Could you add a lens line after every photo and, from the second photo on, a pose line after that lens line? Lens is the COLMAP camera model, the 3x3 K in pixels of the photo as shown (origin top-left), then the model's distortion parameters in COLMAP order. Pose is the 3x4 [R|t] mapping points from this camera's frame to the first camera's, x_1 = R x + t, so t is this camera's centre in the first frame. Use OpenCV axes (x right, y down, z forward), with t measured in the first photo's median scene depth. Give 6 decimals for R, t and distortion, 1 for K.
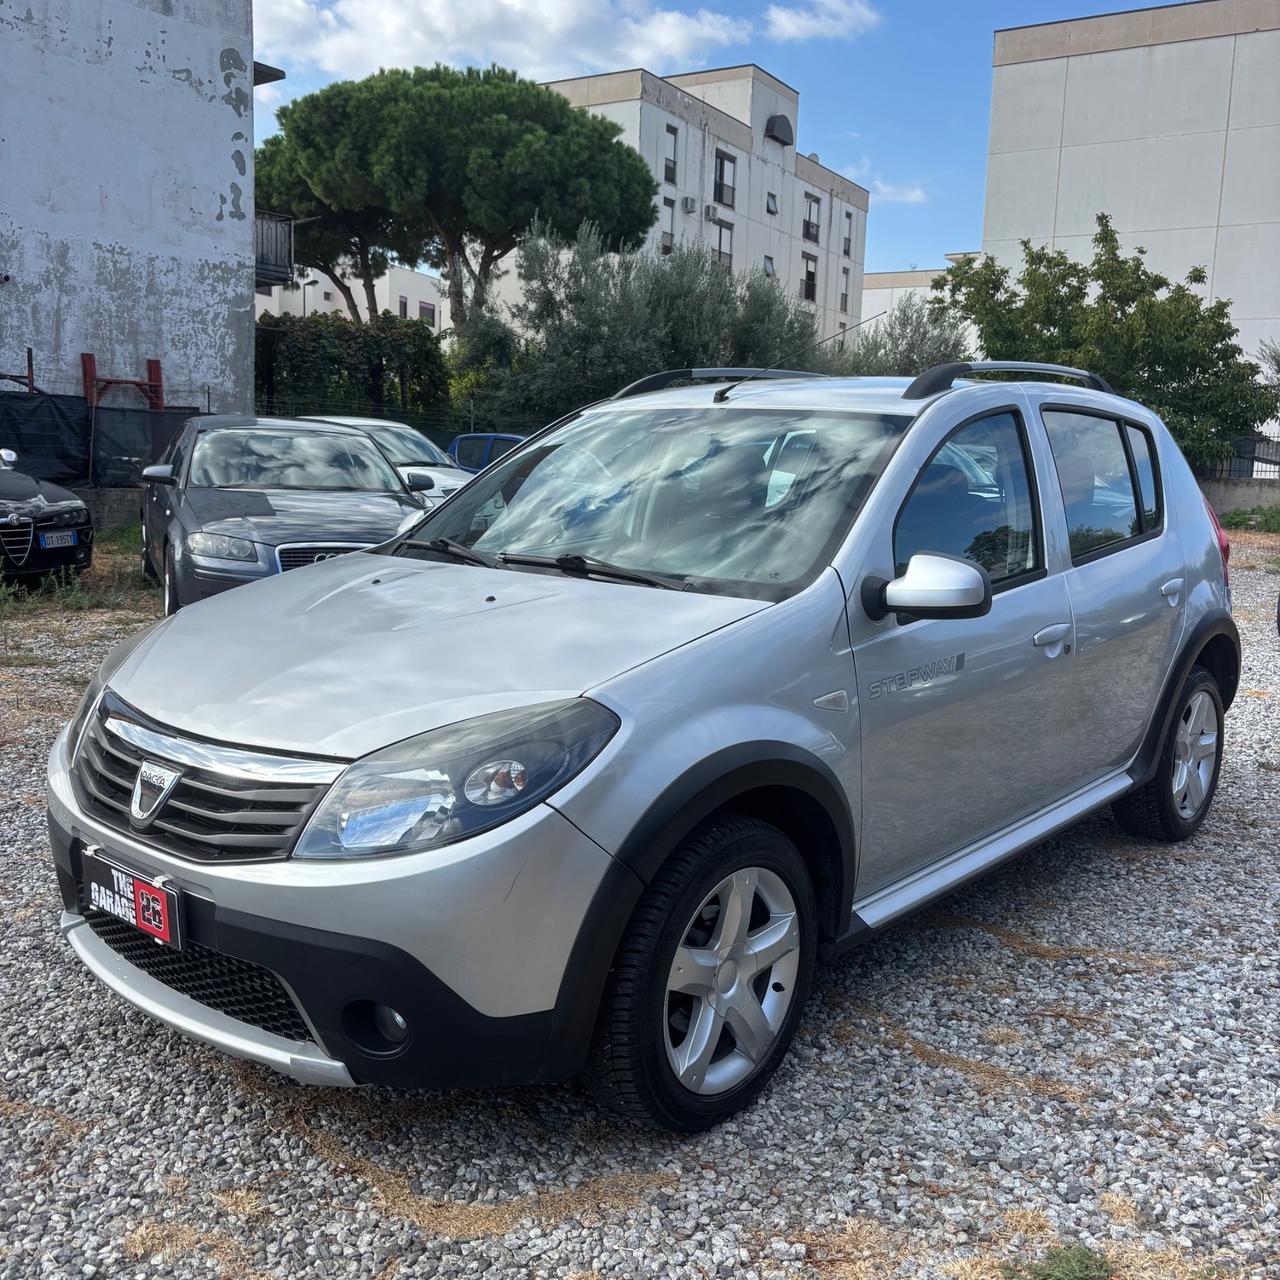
lens RADIAL K [[1310.8, 0, 642.3], [0, 1310.8, 640.2], [0, 0, 1]] dist [0.011470, 0.000000]
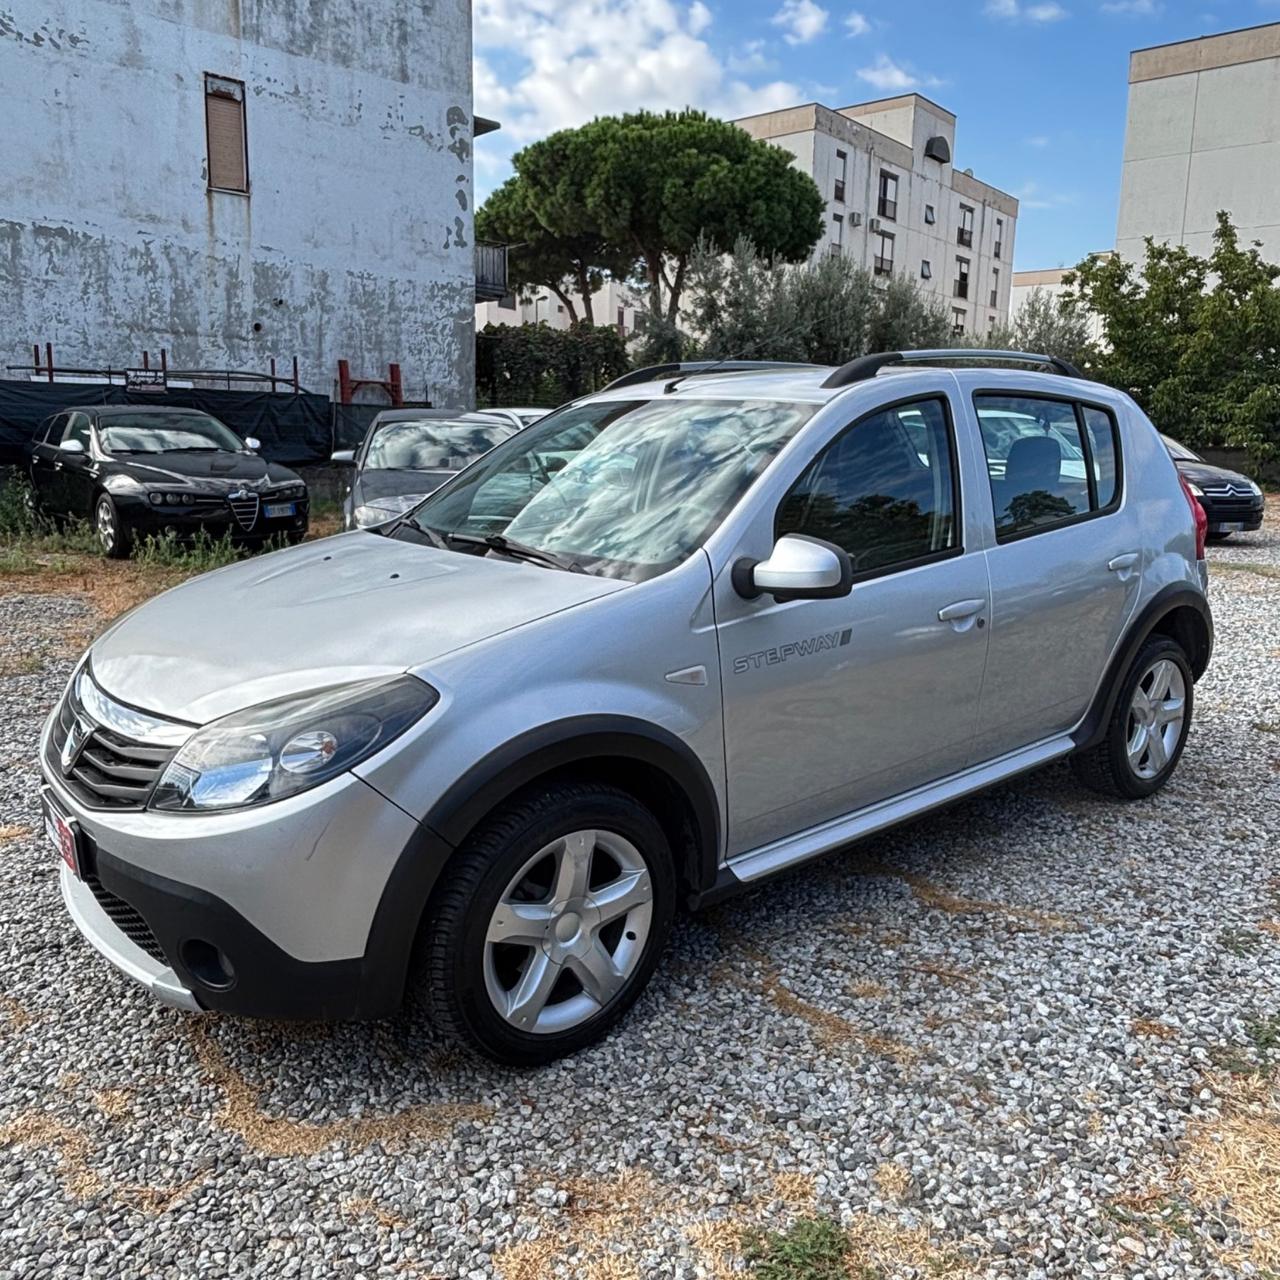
lens RADIAL K [[1072.6, 0, 649.1], [0, 1072.6, 634.6], [0, 0, 1]] dist [0.018399, -0.042162]
pose [[0.986960, 0.016734, -0.160090, 0.169149], [-0.009720, 0.998962, 0.044493, -0.017167], [0.160669, -0.042357, 0.986099, 0.088731]]
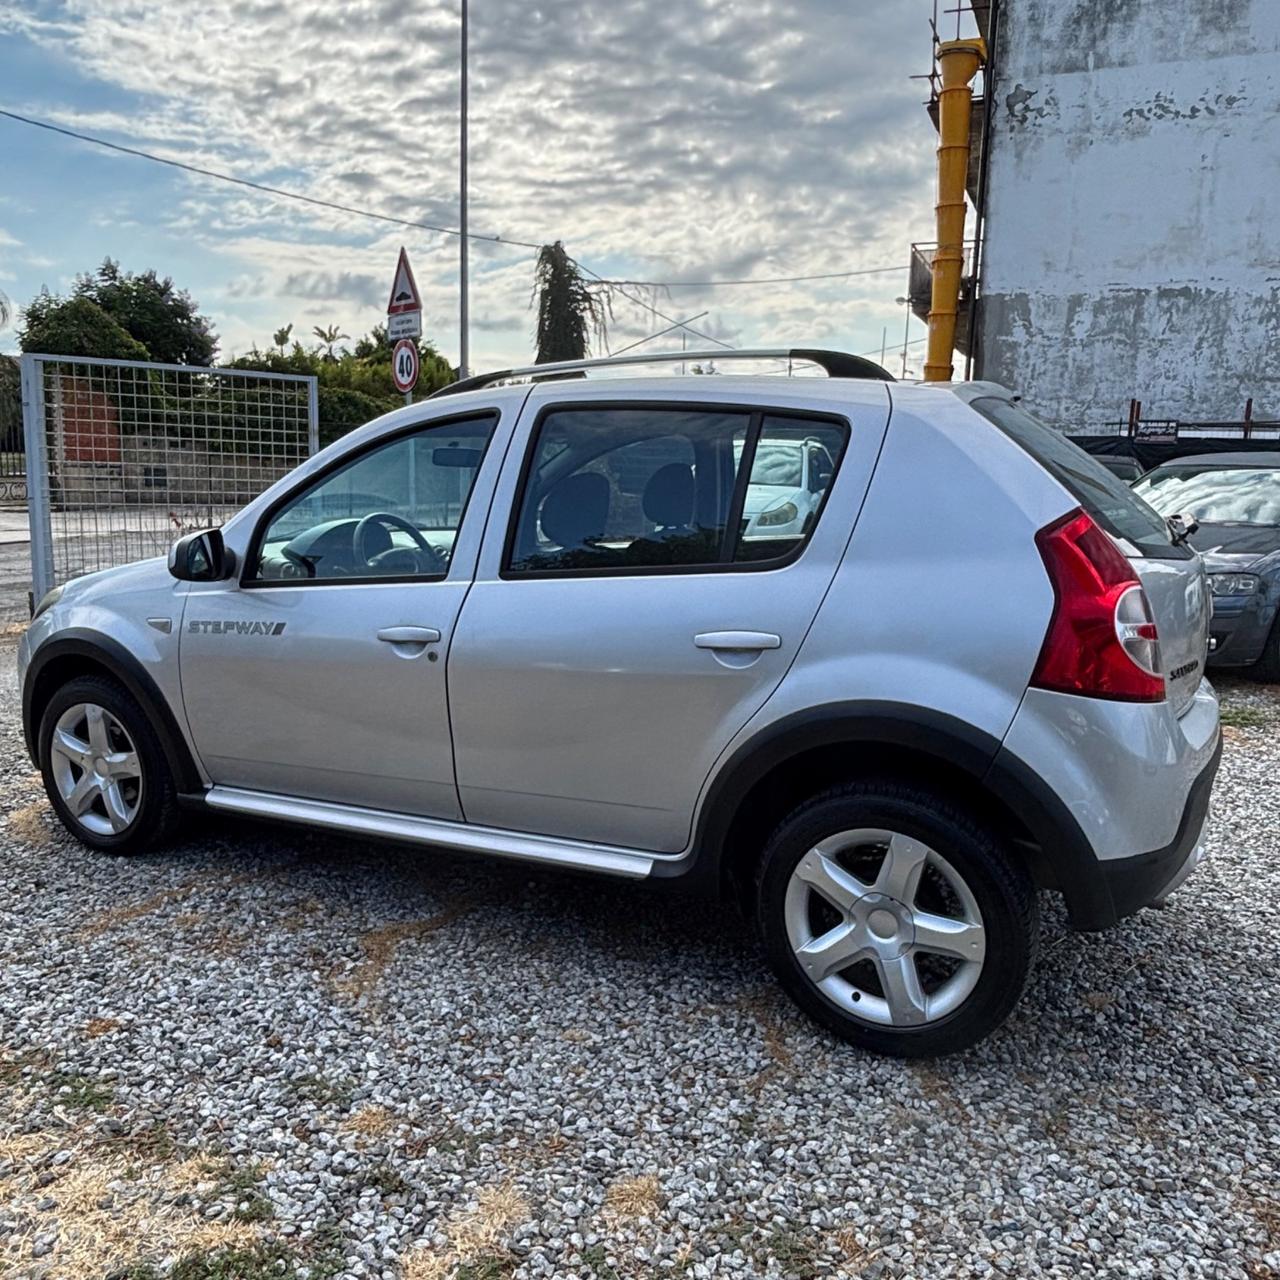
lens RADIAL K [[1072.6, 0, 643.9], [0, 1072.6, 628.5], [0, 0, 1]] dist [0.018399, -0.042162]
pose [[0.240865, 0.123113, -0.962719, 0.964256], [-0.148841, 0.984874, 0.088707, -0.091897], [0.959078, 0.121926, 0.255546, 0.811109]]
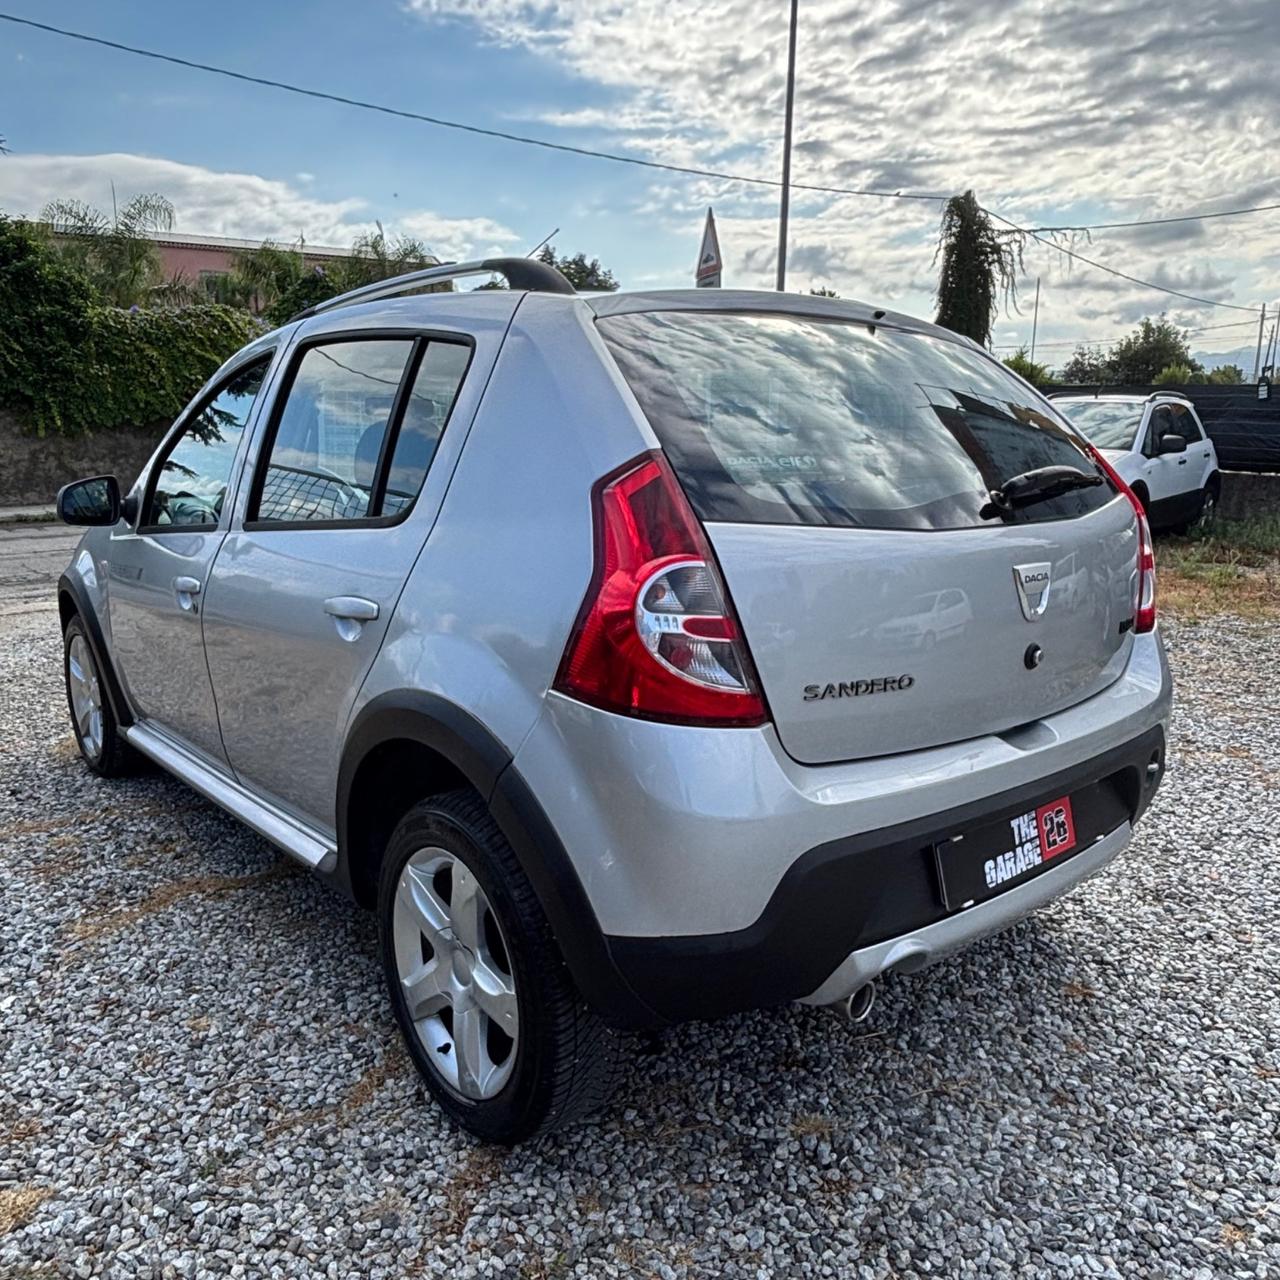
lens RADIAL K [[1072.6, 0, 635.8], [0, 1072.6, 644.3], [0, 0, 1]] dist [0.018399, -0.042162]
pose [[-0.160533, 0.165609, -0.973038, 0.880593], [-0.156249, 0.969129, 0.190721, -0.141529], [0.974585, 0.182653, -0.129701, 1.212964]]
